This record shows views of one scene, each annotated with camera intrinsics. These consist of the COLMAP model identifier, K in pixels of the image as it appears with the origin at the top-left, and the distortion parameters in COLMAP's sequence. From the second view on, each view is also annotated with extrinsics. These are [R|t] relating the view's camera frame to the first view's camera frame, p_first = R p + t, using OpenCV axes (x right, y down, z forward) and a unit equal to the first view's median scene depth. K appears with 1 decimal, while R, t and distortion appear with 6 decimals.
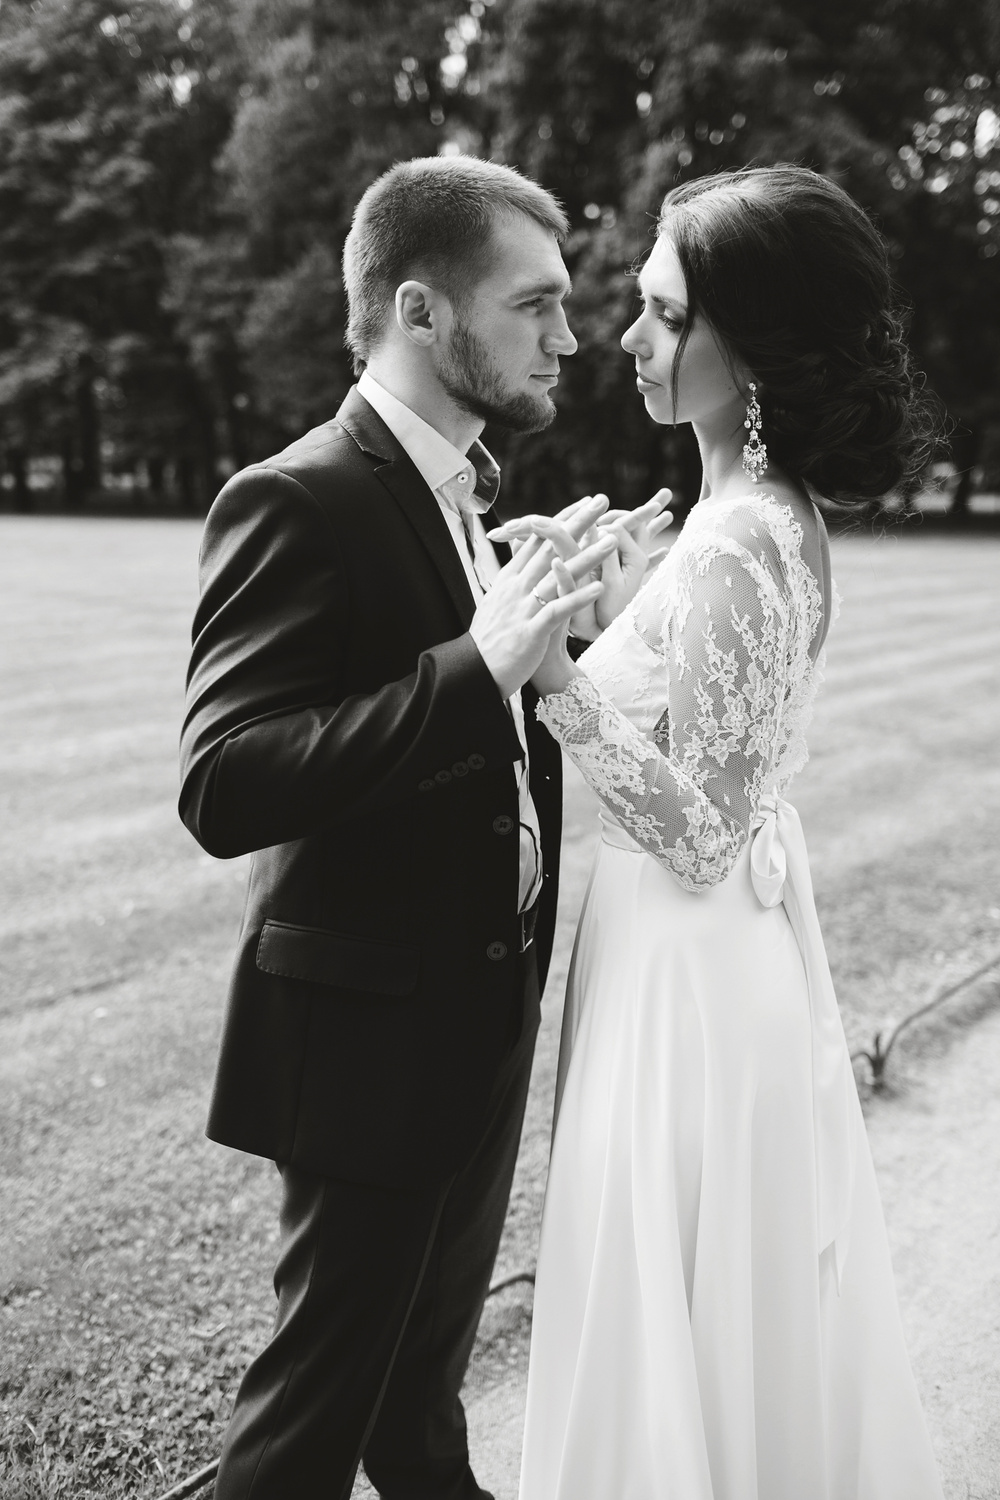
lens RADIAL K [[1462.2, 0, 529.8], [0, 1462.2, 751.4], [0, 0, 1]] dist [-0.016452, -0.001530]
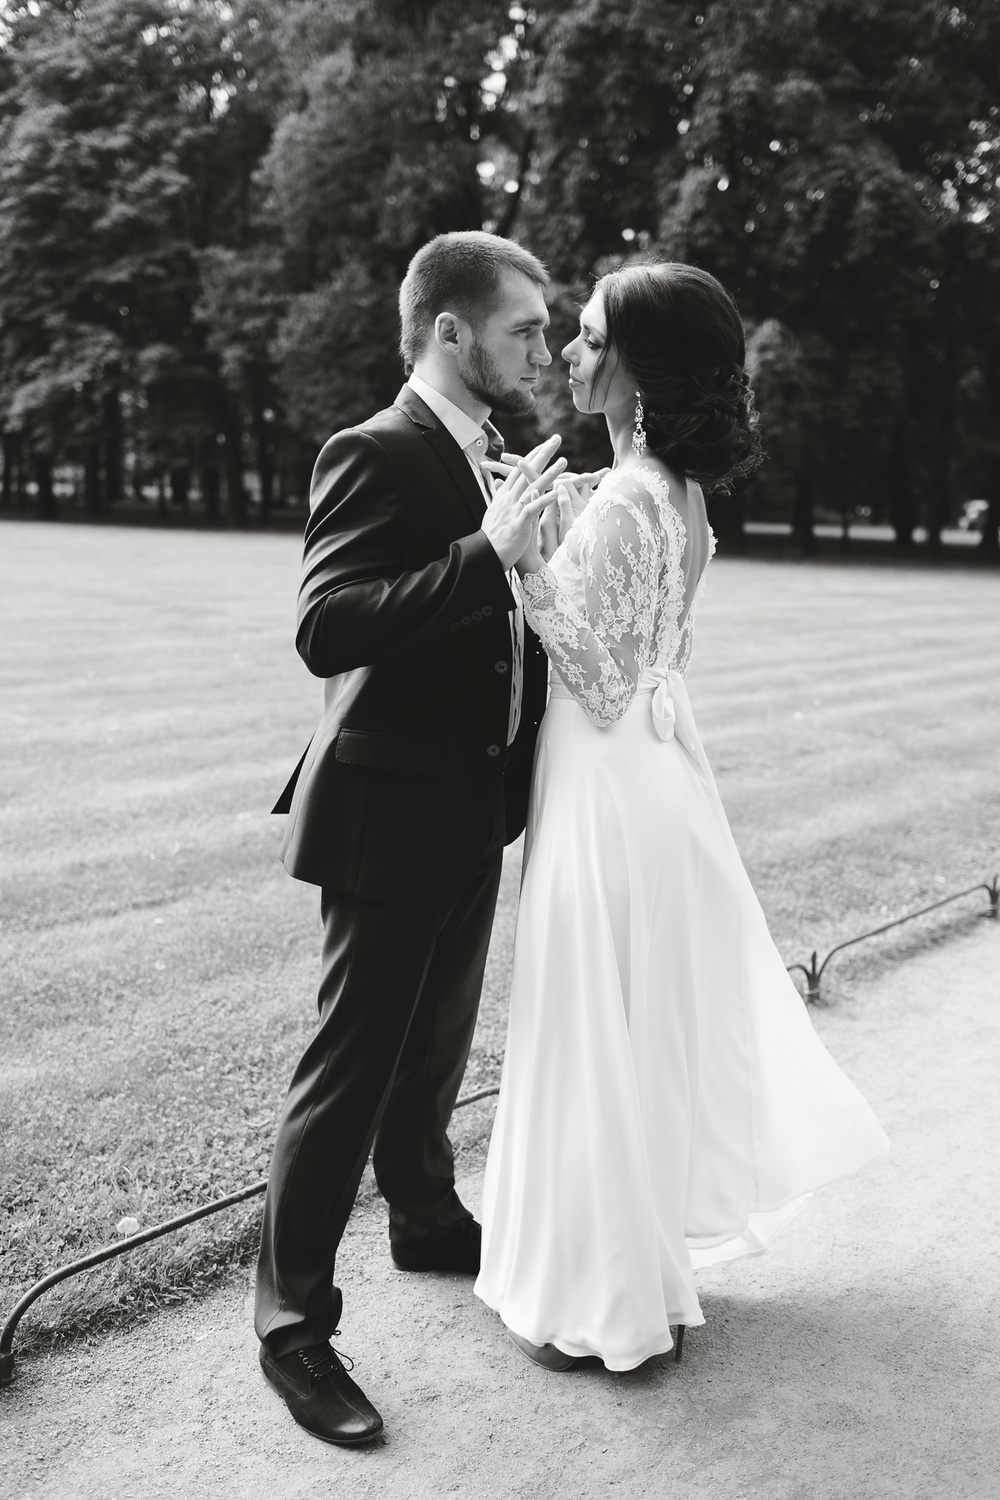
lens RADIAL K [[1493.3, 0, 506.3], [0, 1493.3, 786.7], [0, 0, 1]] dist [-0.018033, -0.017305]
pose [[0.998973, 0.036294, -0.027125, 0.007796], [-0.036191, 0.999336, 0.004277, 0.029791], [0.027263, -0.003291, 0.999623, -0.101926]]
